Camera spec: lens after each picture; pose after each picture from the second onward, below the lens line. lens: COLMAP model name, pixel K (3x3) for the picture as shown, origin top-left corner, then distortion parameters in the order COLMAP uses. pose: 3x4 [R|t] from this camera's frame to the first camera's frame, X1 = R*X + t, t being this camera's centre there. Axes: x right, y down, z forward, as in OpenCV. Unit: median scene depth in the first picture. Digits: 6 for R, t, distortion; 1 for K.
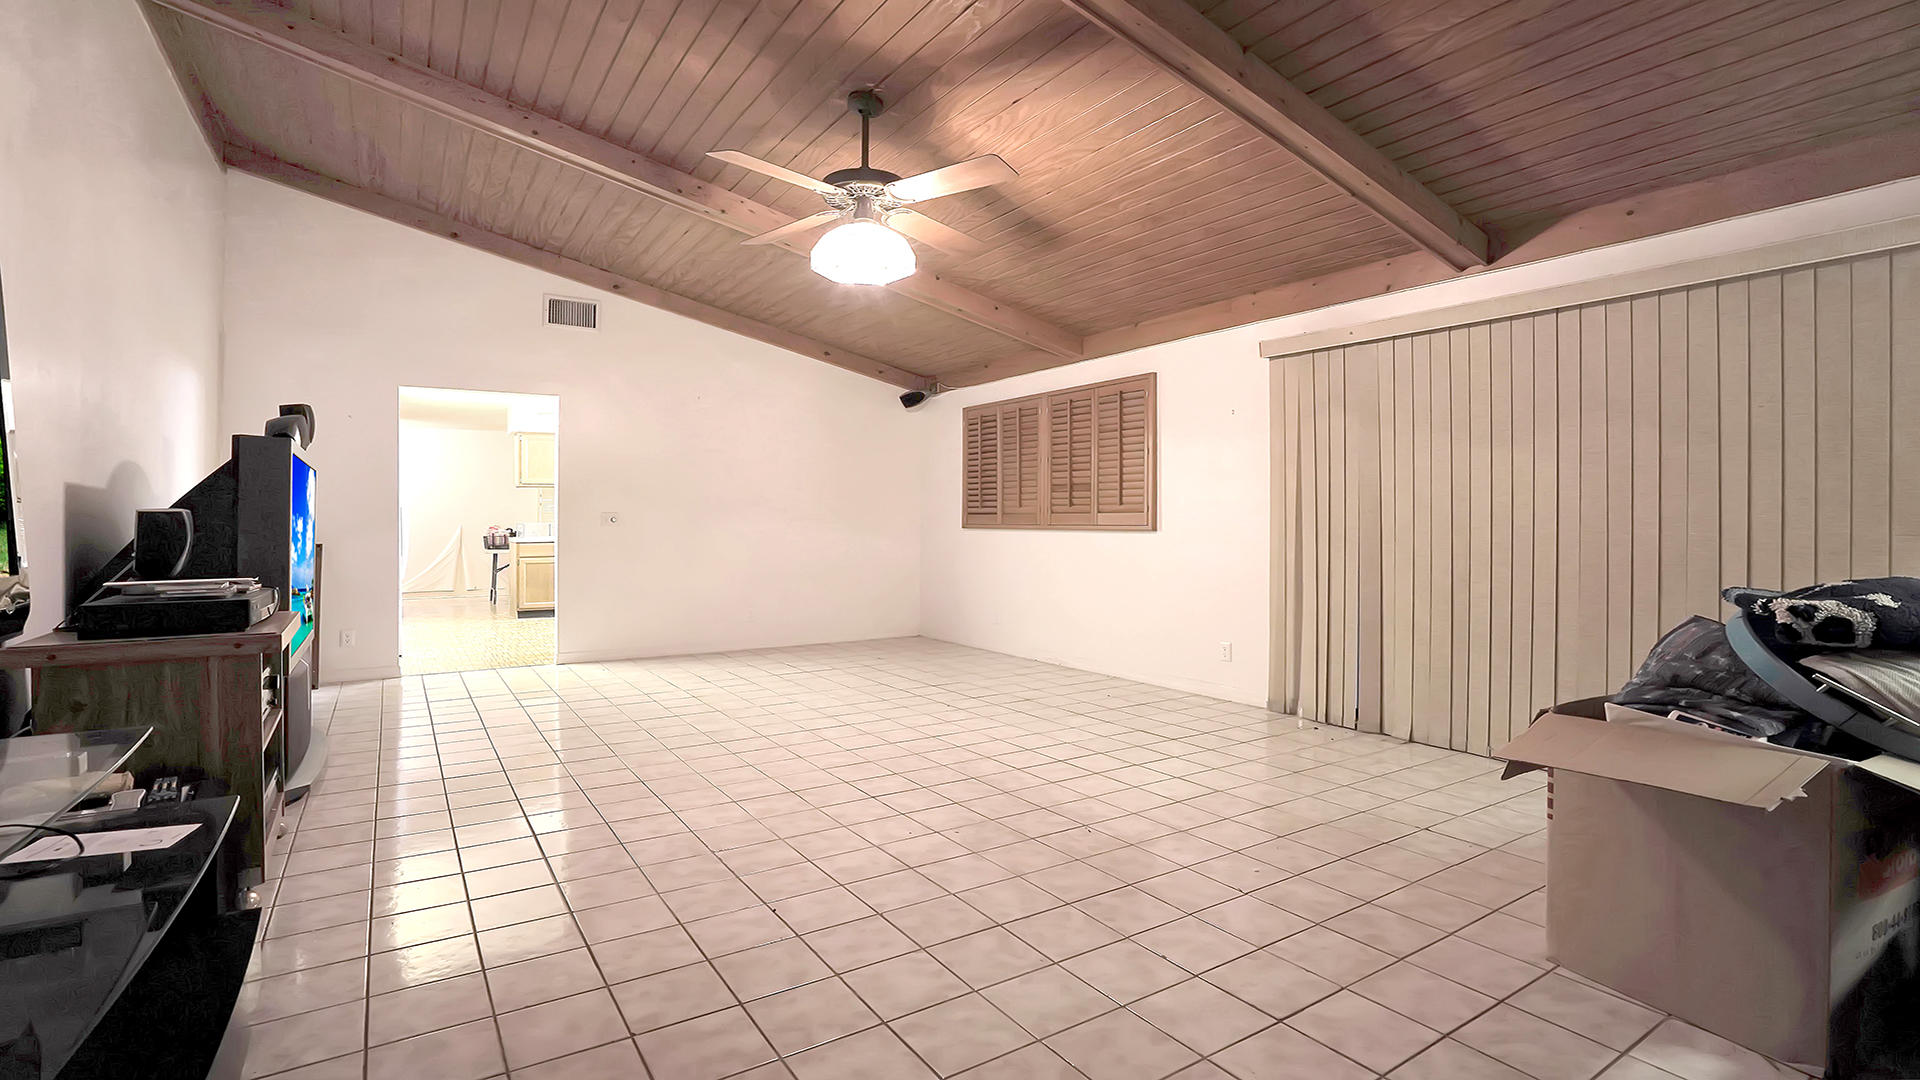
lens RADIAL K [[894.1, 0, 972.4], [0, 894.1, 520.8], [0, 0, 1]] dist [-0.042399, 0.011429]
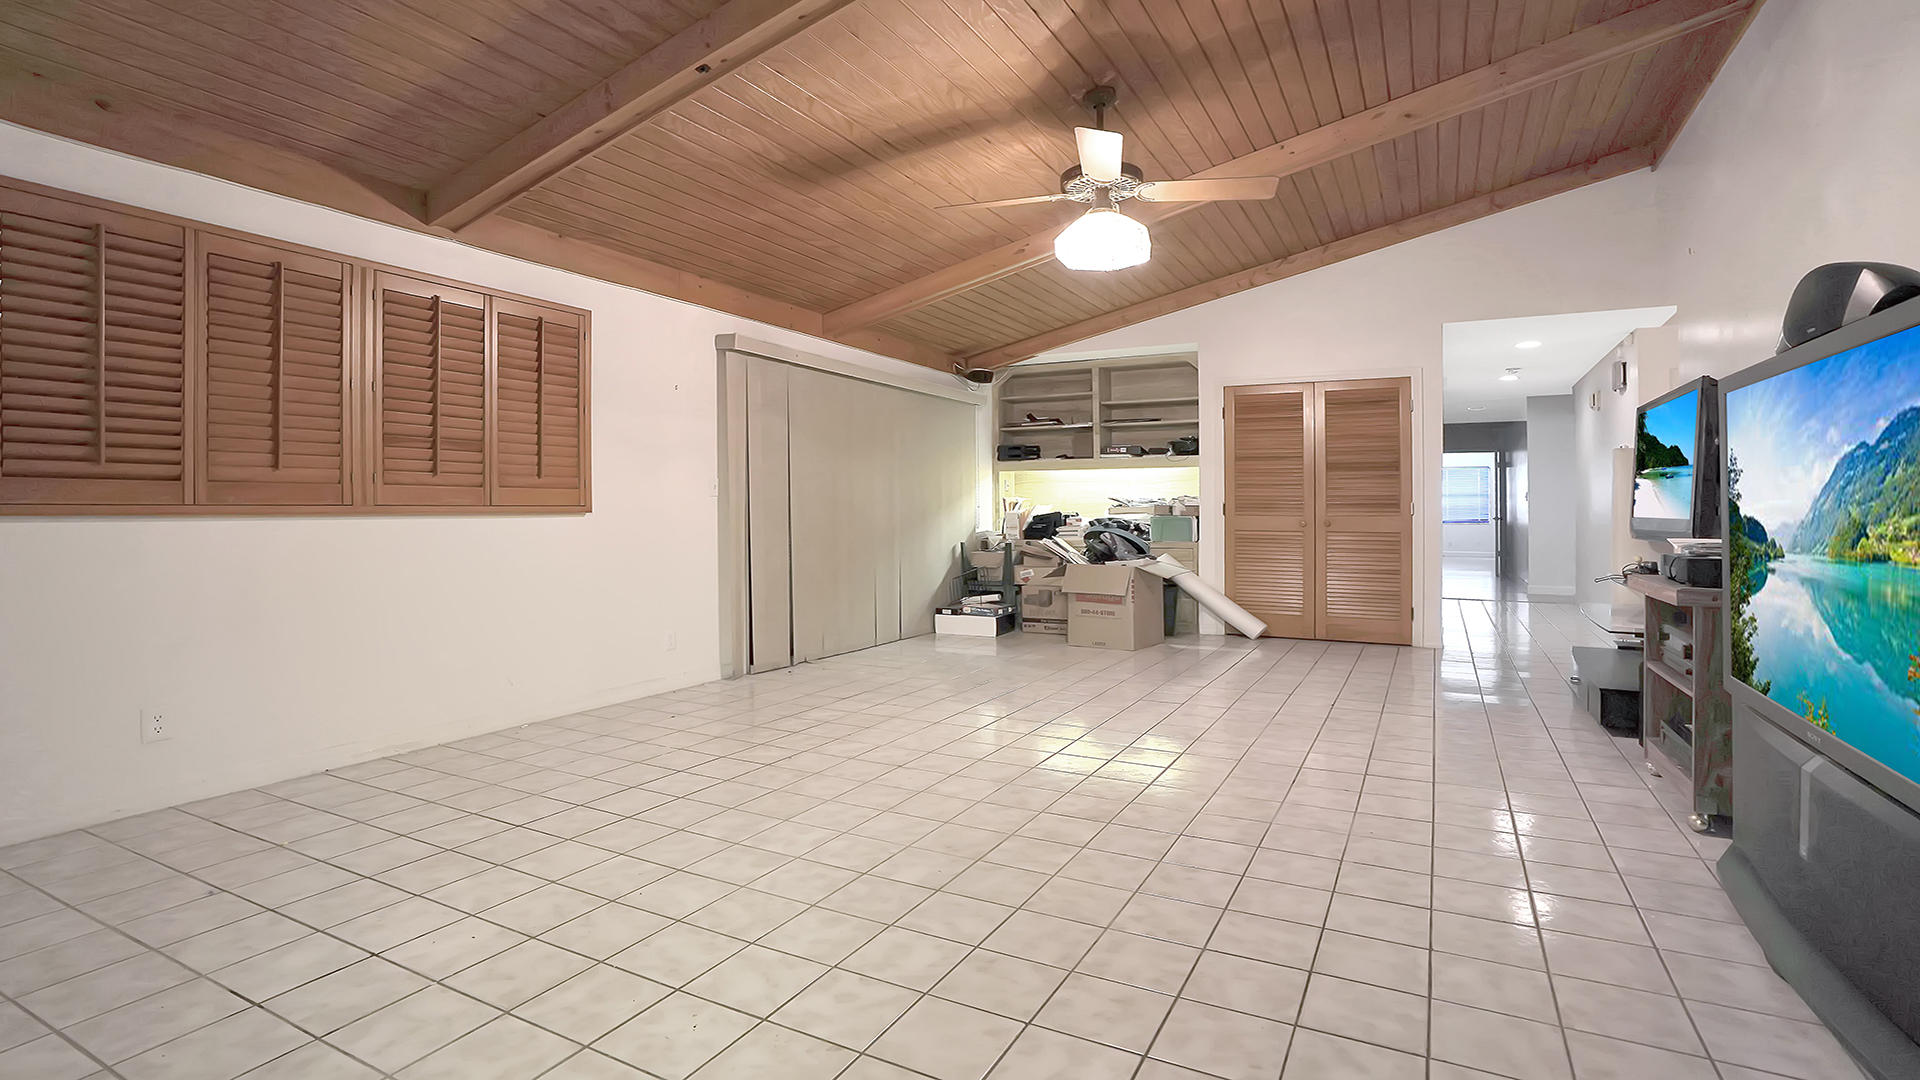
lens RADIAL K [[894.1, 0, 952.2], [0, 894.1, 504.9], [0, 0, 1]] dist [-0.042399, 0.011429]
pose [[-0.468678, 0.005113, 0.883354, -1.054088], [0.003154, 0.999987, -0.004114, 0.014113], [-0.883363, 0.000858, -0.468688, 1.807822]]
